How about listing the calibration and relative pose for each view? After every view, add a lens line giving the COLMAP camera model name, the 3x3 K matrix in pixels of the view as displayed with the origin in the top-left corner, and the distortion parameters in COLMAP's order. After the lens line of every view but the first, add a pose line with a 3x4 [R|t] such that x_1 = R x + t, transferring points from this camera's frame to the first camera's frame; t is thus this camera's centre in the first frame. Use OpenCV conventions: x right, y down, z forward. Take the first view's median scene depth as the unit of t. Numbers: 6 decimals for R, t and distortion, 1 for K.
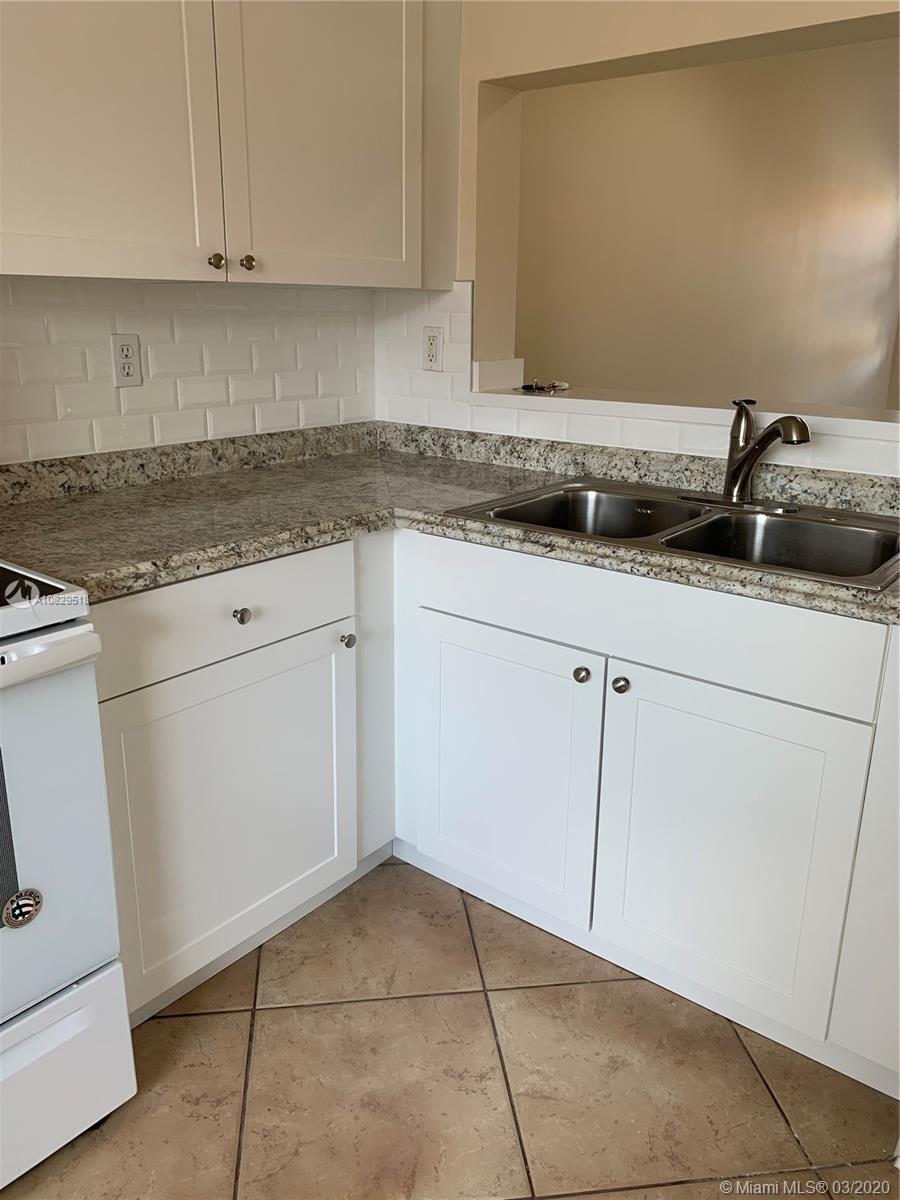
lens RADIAL K [[918.2, 0, 444.1], [0, 918.2, 595.5], [0, 0, 1]] dist [0.035008, -0.032055]
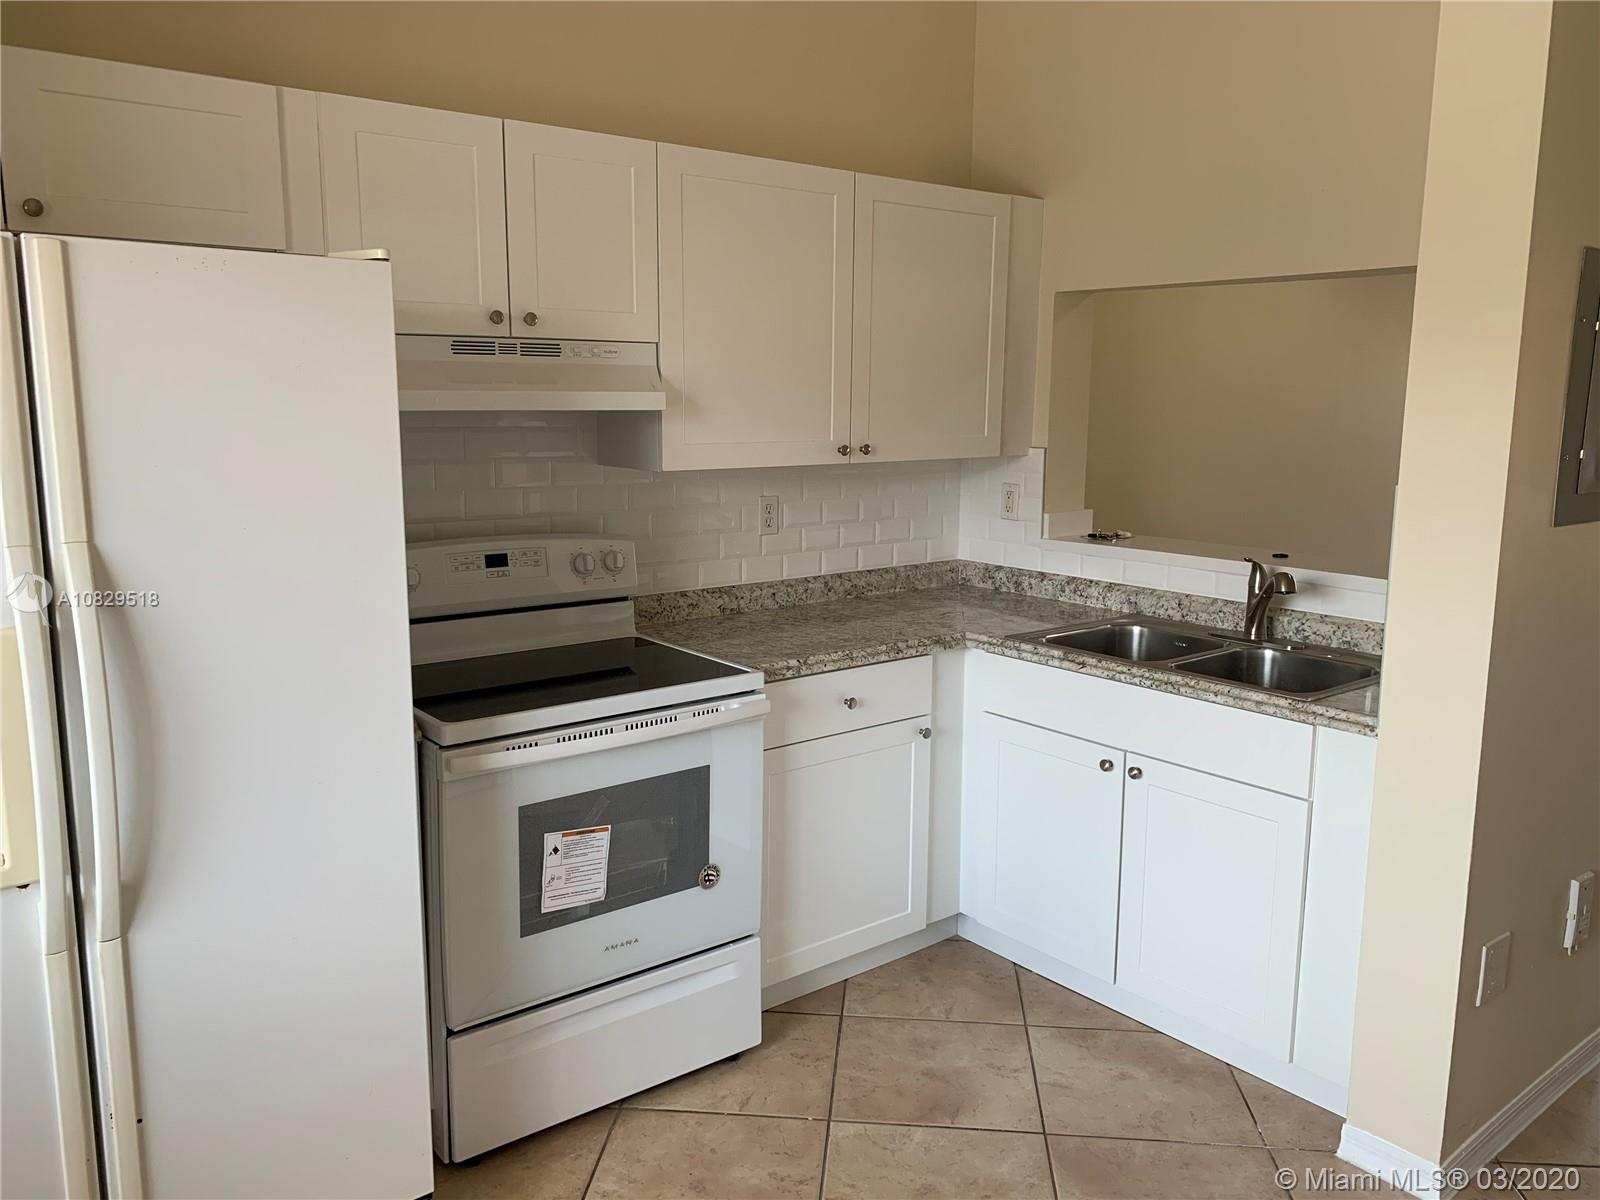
lens RADIAL K [[1224.3, 0, 802.4], [0, 1224.3, 564.7], [0, 0, 1]] dist [0.035008, -0.032055]
pose [[0.977162, 0.025676, -0.210937, 0.087272], [-0.059834, 0.985755, -0.157187, 0.102025], [0.203896, 0.166218, 0.964779, -0.776017]]
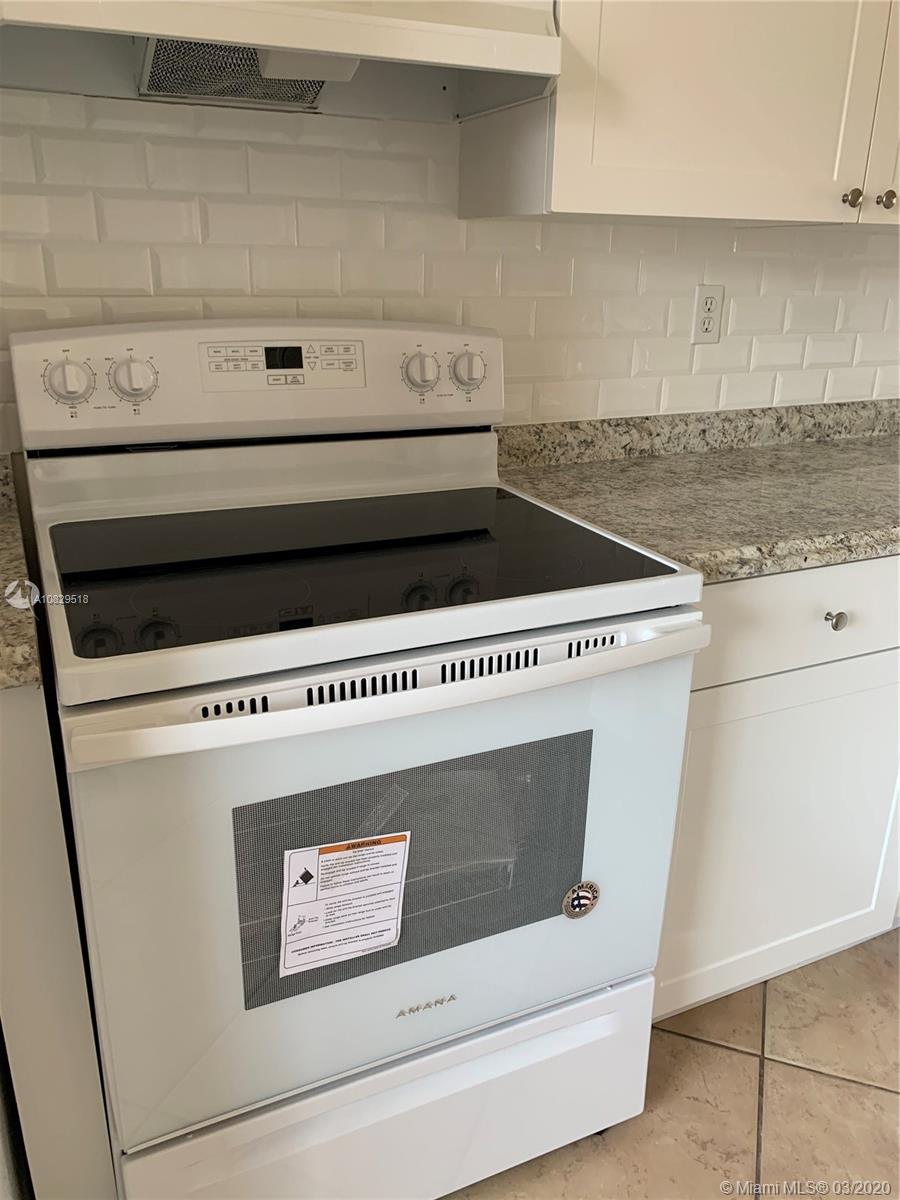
lens RADIAL K [[918.2, 0, 454.4], [0, 918.2, 596.3], [0, 0, 1]] dist [0.035008, -0.032055]
pose [[0.898102, 0.151475, -0.412877, -0.172502], [-0.134712, 0.988437, 0.069604, -0.010509], [0.418646, -0.006892, 0.908123, 0.073675]]
